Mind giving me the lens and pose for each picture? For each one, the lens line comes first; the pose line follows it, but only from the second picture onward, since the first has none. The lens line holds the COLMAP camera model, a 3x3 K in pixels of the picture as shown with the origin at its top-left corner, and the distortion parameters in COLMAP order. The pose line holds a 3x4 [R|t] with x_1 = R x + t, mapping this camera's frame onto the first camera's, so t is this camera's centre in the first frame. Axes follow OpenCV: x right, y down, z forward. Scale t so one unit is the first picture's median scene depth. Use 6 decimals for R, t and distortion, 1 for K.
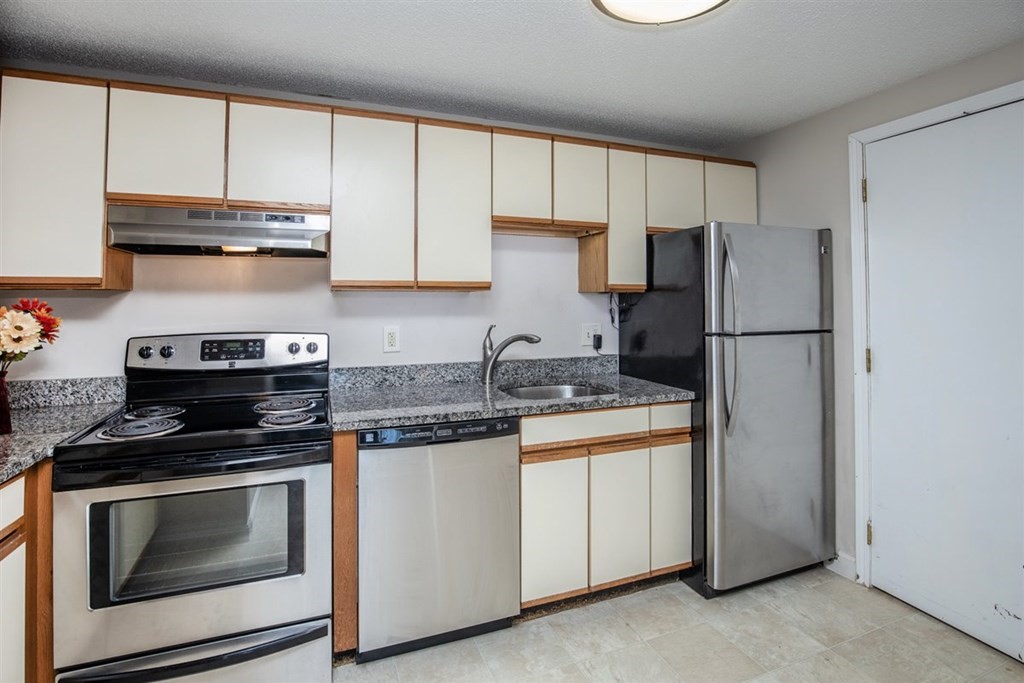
lens RADIAL K [[495.0, 0, 514.7], [0, 495.0, 283.9], [0, 0, 1]] dist [-0.018534, 0.000187]
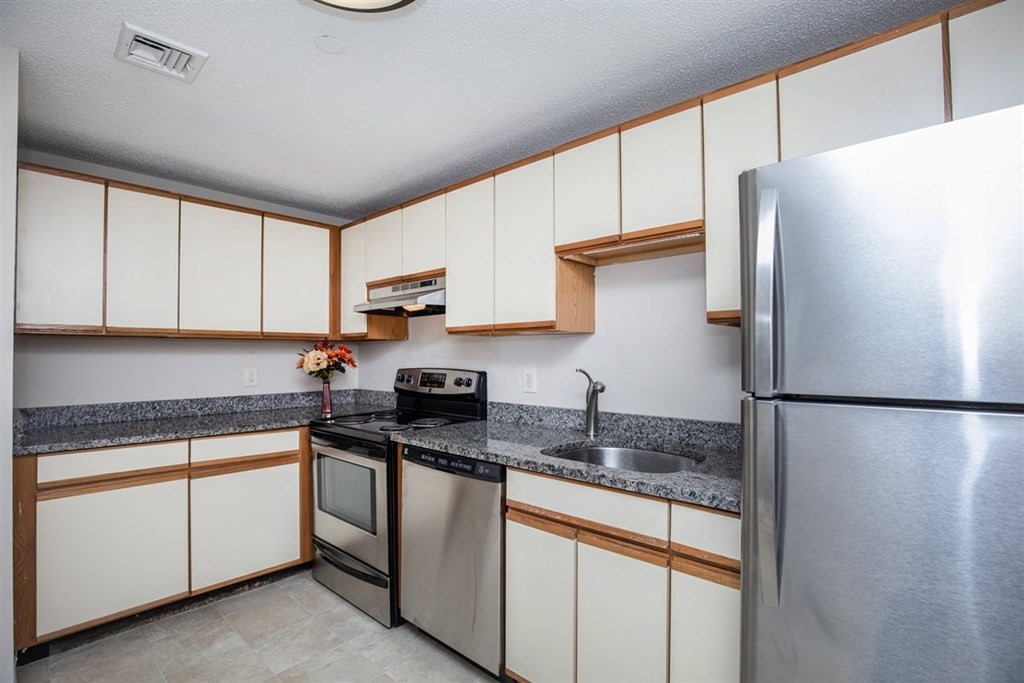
lens RADIAL K [[470.2, 0, 511.9], [0, 470.2, 349.6], [0, 0, 1]] dist [-0.029912, 0.000660]
pose [[0.458111, -0.013010, -0.888800, 0.712399], [0.025963, 0.999662, -0.001251, 0.051214], [0.888516, -0.022503, 0.458294, 0.563100]]
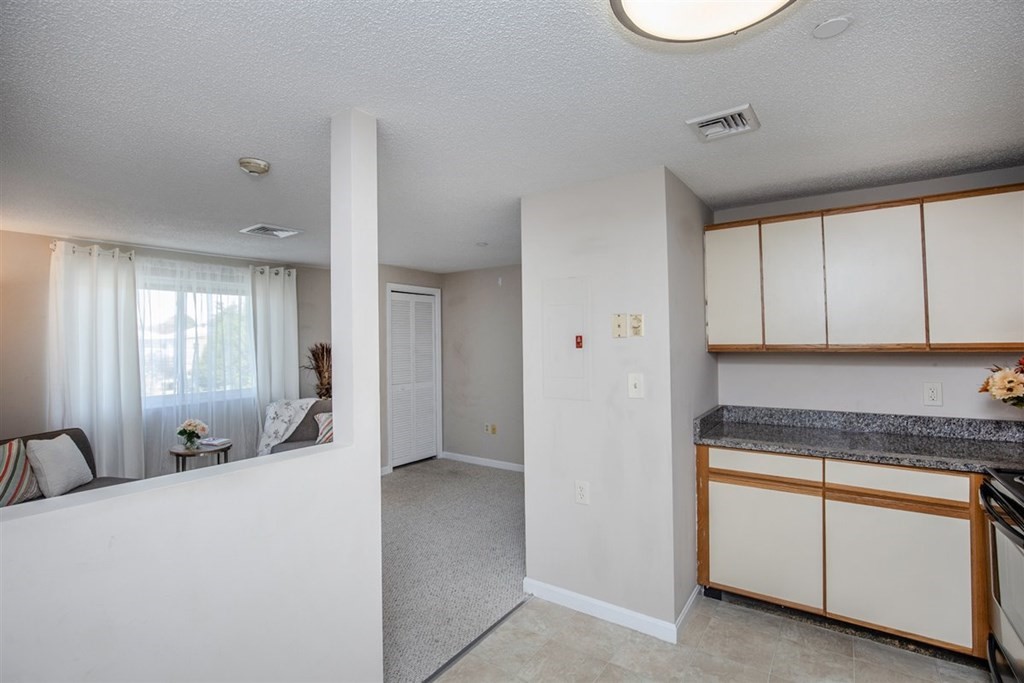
lens RADIAL K [[477.5, 0, 511.3], [0, 477.5, 327.9], [0, 0, 1]] dist [-0.039761, 0.007066]
pose [[-0.828087, -0.003373, -0.560589, 0.623437], [0.029516, 0.998332, -0.049609, -0.027783], [0.559822, -0.057627, -0.826607, 0.883770]]
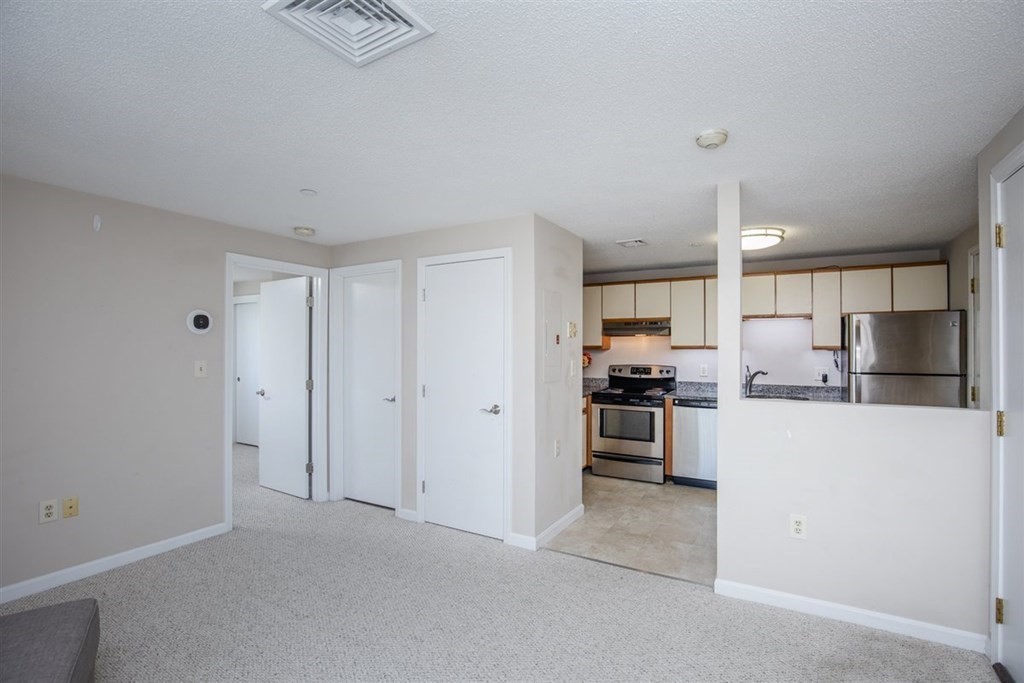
lens RADIAL K [[470.2, 0, 511.9], [0, 470.2, 349.6], [0, 0, 1]] dist [-0.029912, 0.000660]
pose [[0.619459, 0.003539, -0.785021, 0.990712], [0.019069, 0.999627, 0.019553, -0.047444], [0.784797, -0.027082, 0.619160, -1.127371]]
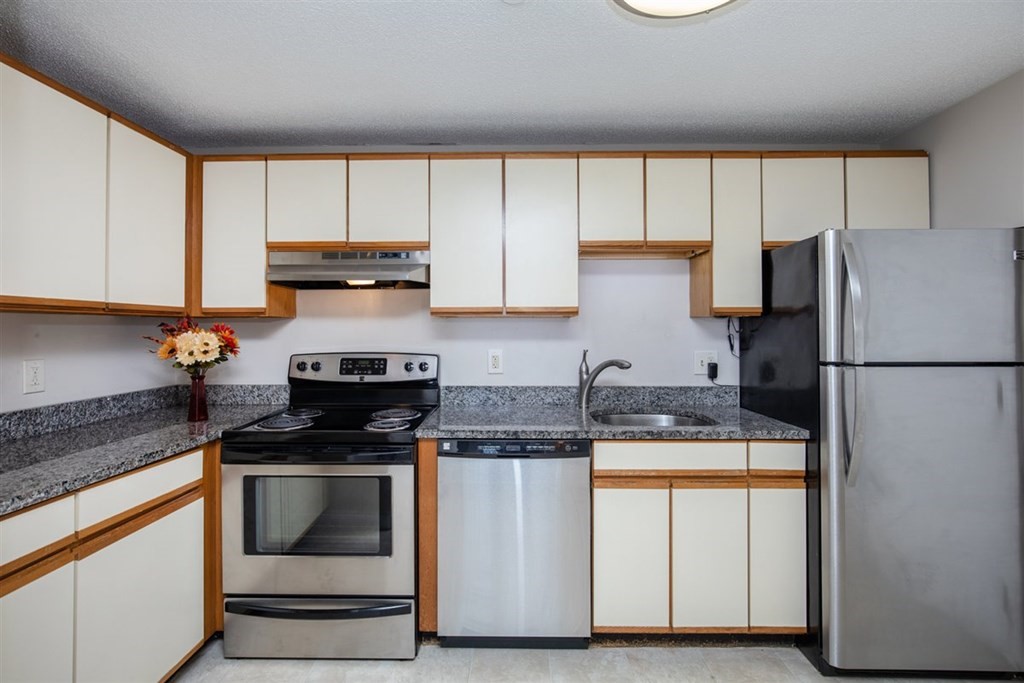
lens RADIAL K [[488.6, 0, 514.4], [0, 488.6, 323.9], [0, 0, 1]] dist [-0.002469, -0.000200]
pose [[0.927240, -0.005760, -0.374423, 0.214579], [0.011828, 0.999833, 0.013909, 0.016461], [0.374281, -0.017325, 0.927154, 0.026341]]
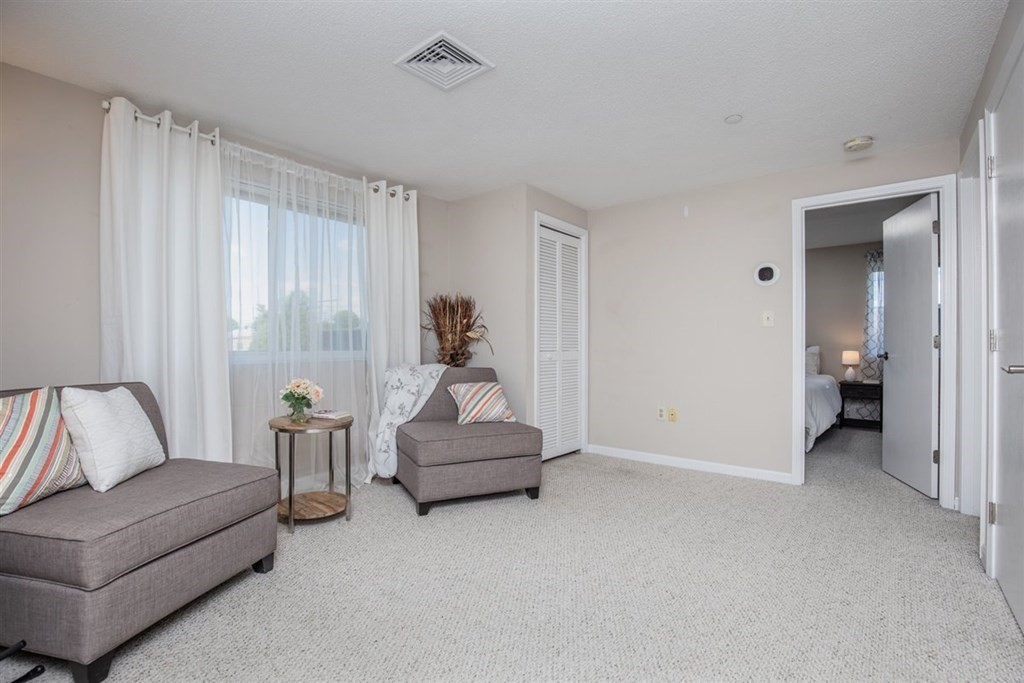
lens RADIAL K [[477.1, 0, 496.1], [0, 477.1, 345.3], [0, 0, 1]] dist [-0.042569, 0.010058]
pose [[-0.876495, -0.000888, -0.481411, 0.774886], [0.014004, 0.999528, -0.027342, 0.152986], [0.481208, -0.030707, -0.876068, -0.004534]]
